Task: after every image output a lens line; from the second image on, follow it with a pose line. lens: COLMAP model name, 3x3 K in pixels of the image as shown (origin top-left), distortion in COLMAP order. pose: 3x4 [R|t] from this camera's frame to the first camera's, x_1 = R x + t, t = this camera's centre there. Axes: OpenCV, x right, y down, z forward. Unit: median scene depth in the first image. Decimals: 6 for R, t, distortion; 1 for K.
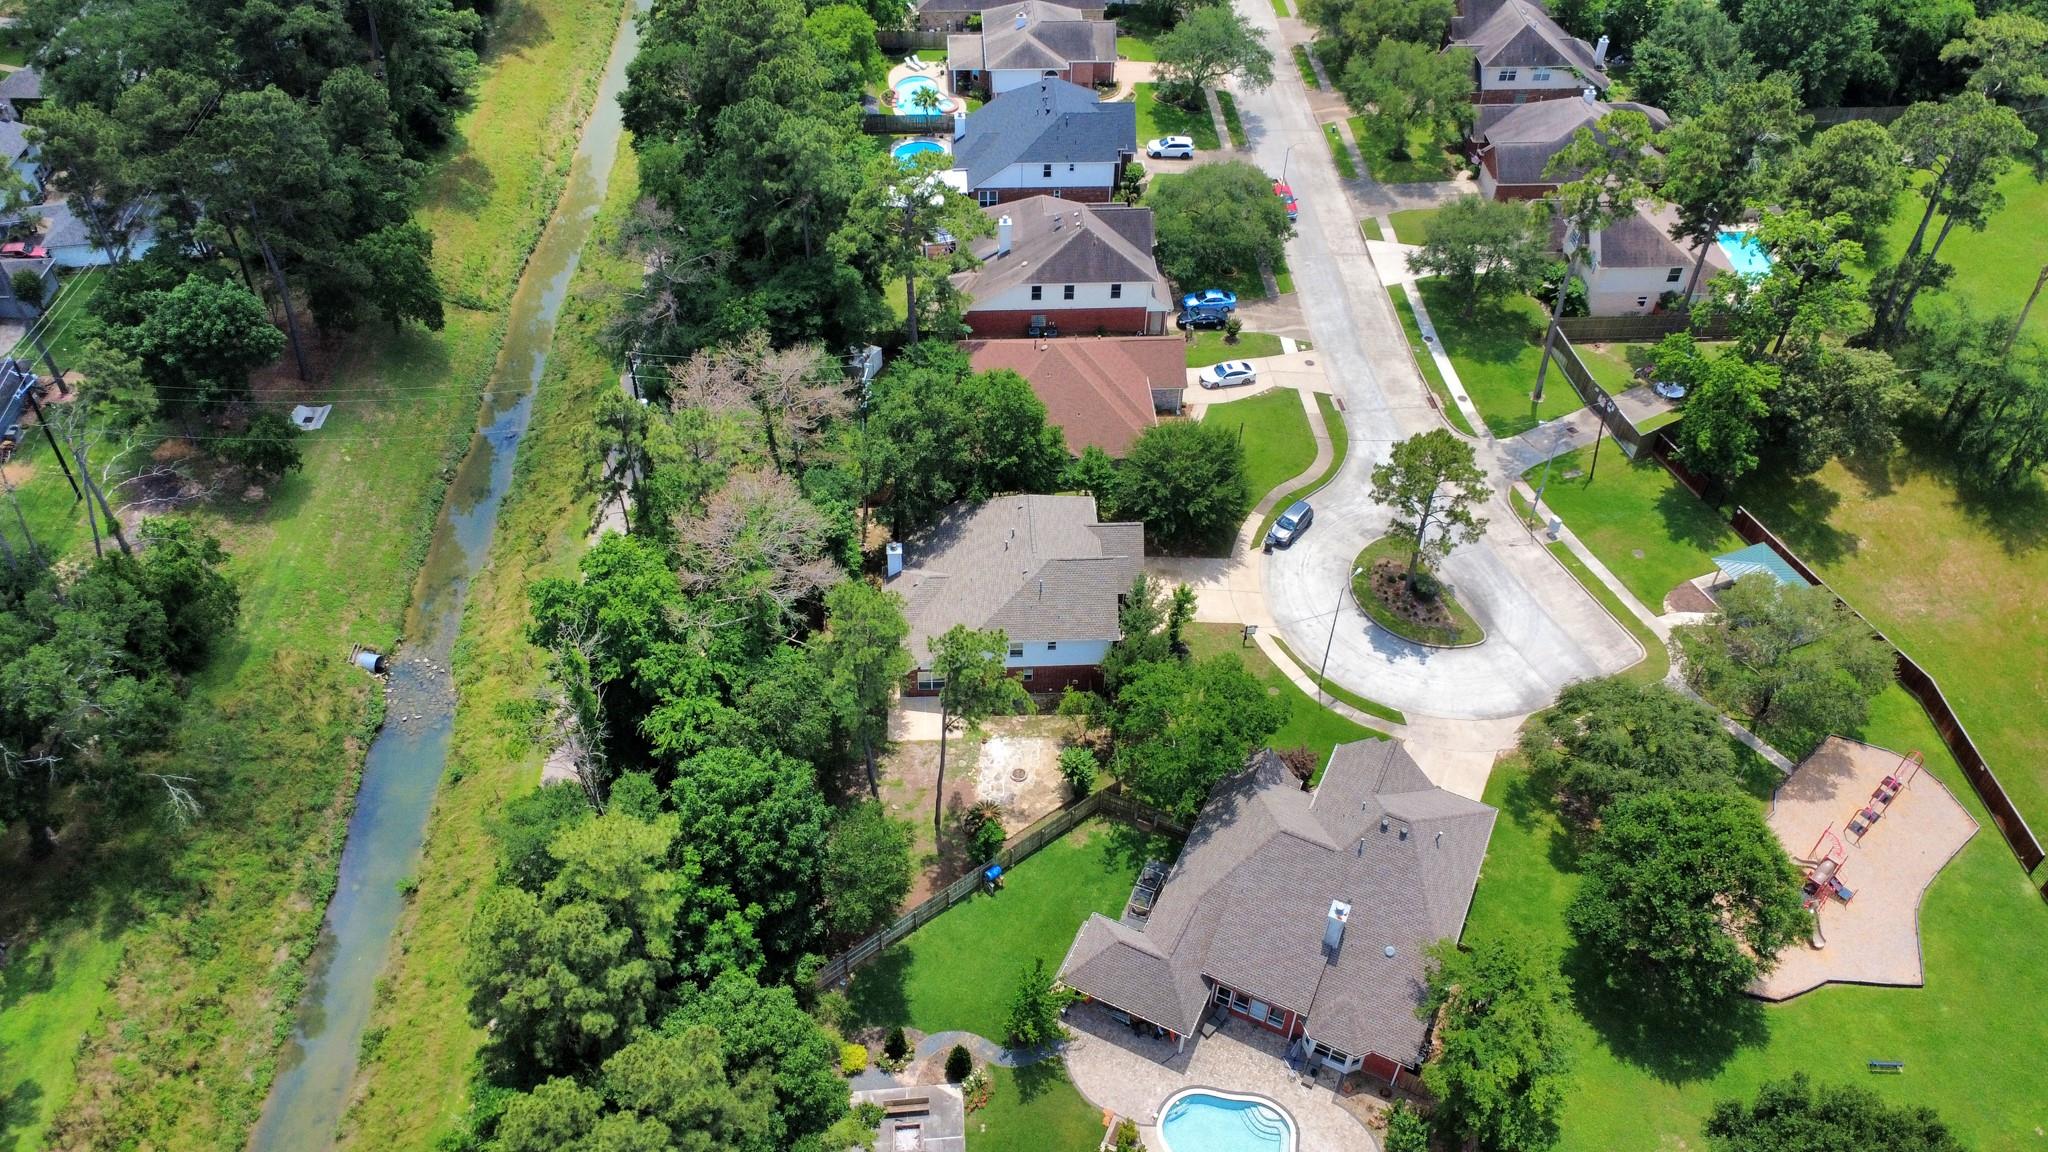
lens RADIAL K [[1517.0, 0, 1020.8], [0, 1517.0, 584.7], [0, 0, 1]] dist [0.006063, -0.001866]
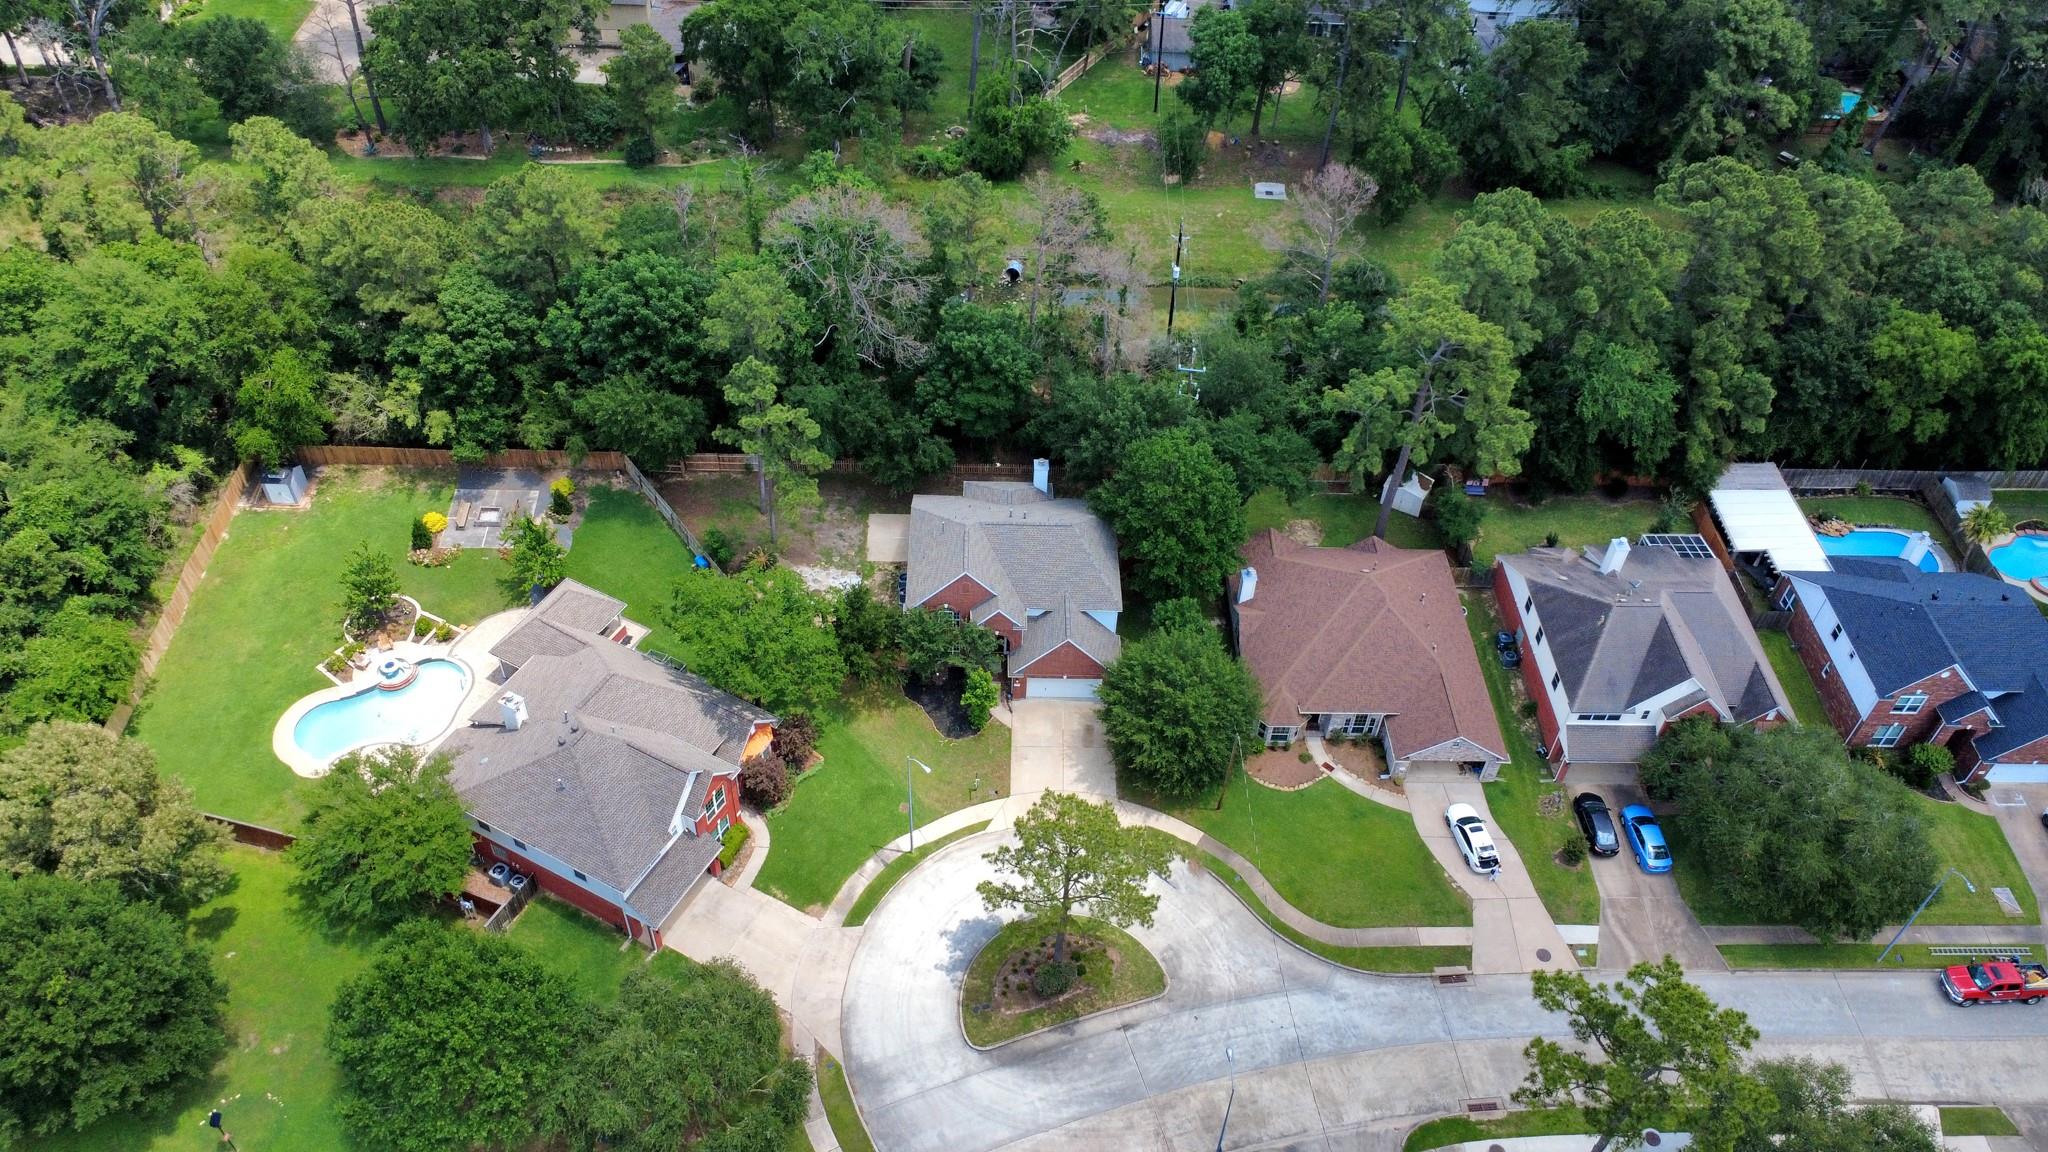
lens RADIAL K [[1517.0, 0, 1020.8], [0, 1517.0, 584.7], [0, 0, 1]] dist [0.006063, -0.001866]
pose [[-0.040049, 0.702863, -0.710197, 0.677744], [-0.728112, 0.466231, 0.502475, -0.472526], [0.684287, 0.537227, 0.493091, 0.502741]]
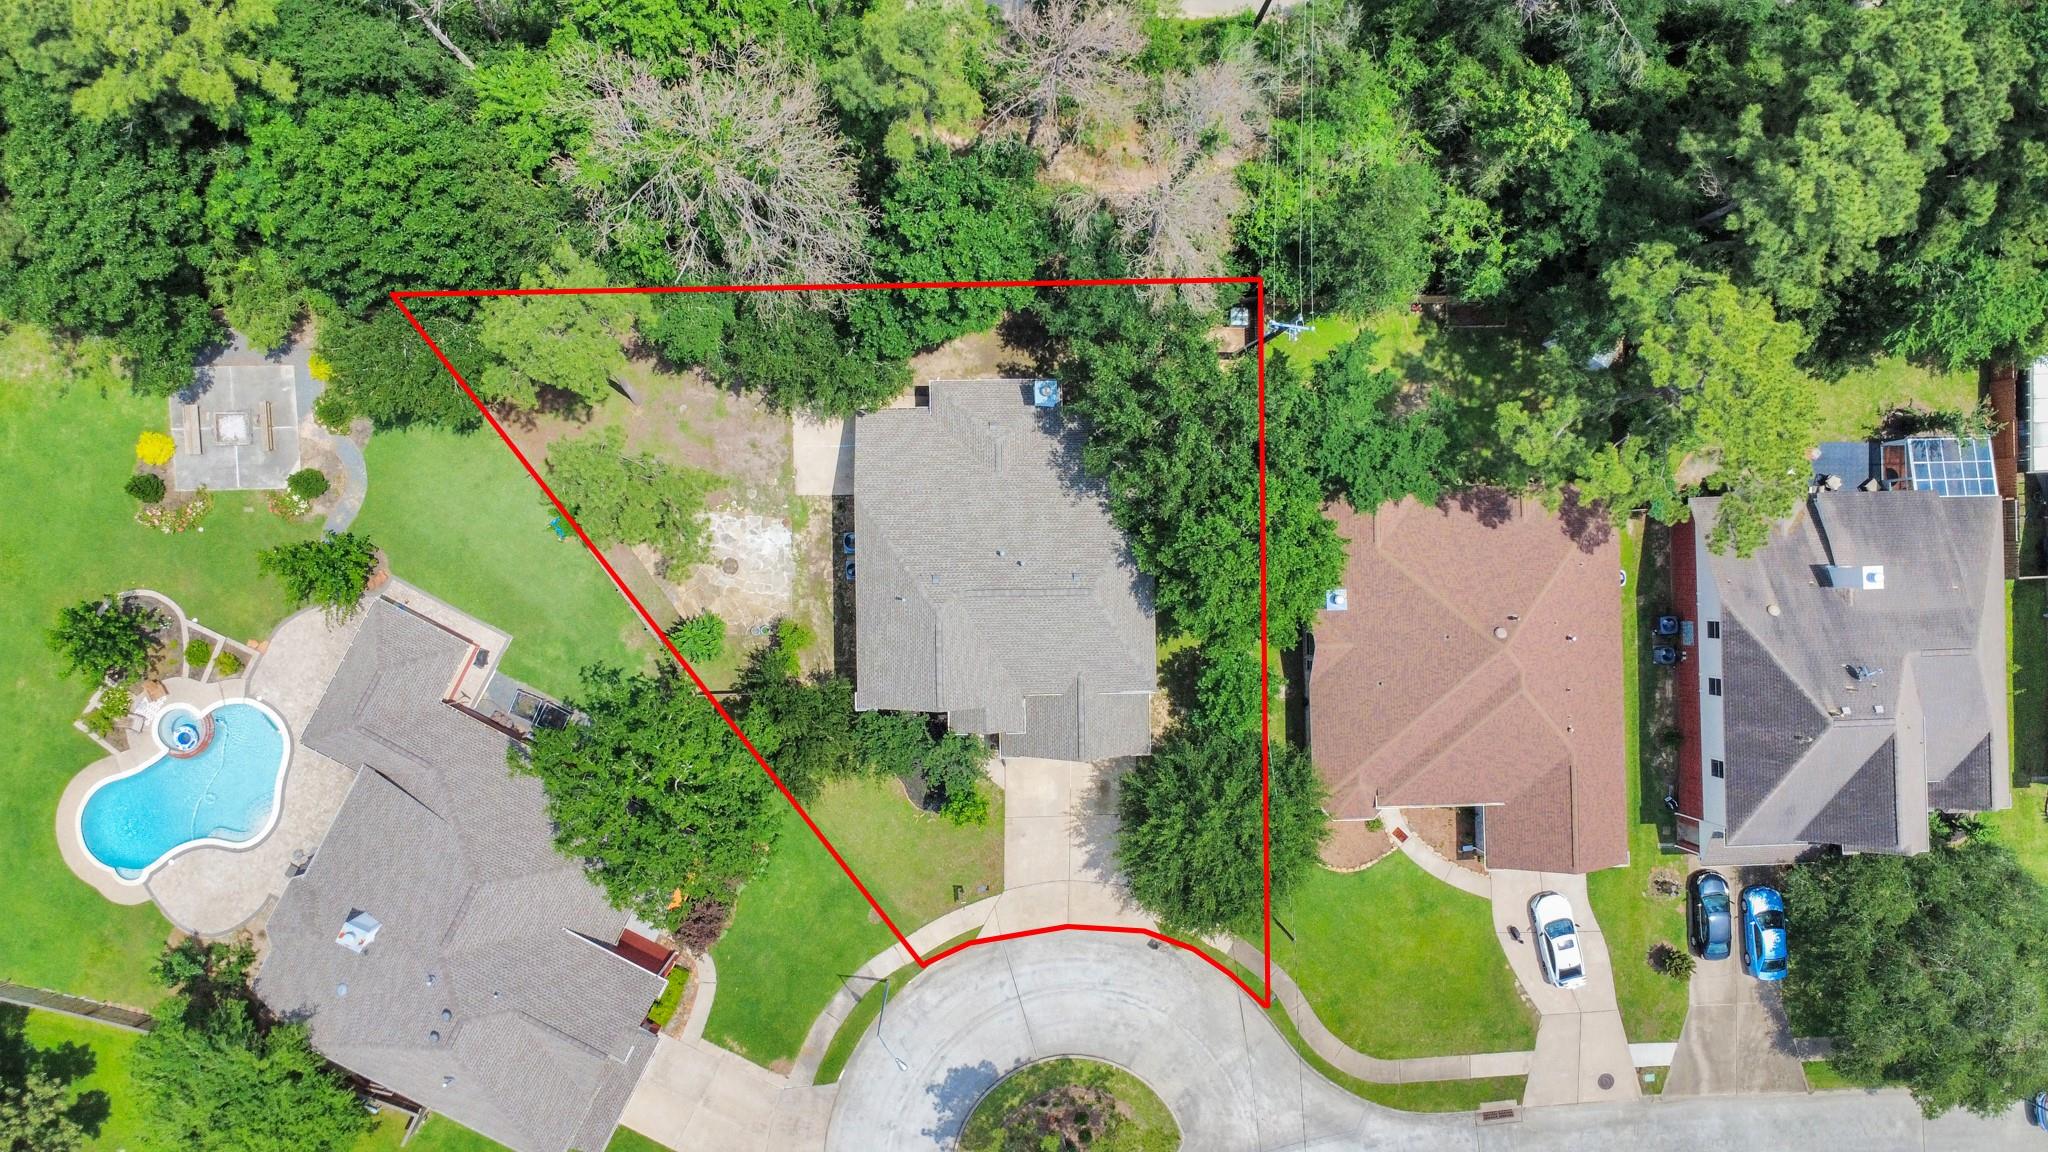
lens RADIAL K [[1517.0, 0, 1020.8], [0, 1517.0, 584.7], [0, 0, 1]] dist [0.006063, -0.001866]
pose [[-0.034676, 0.999227, -0.018495, 0.015408], [-0.735840, -0.013004, 0.677031, -0.456894], [0.676267, 0.037086, 0.735722, 0.472546]]
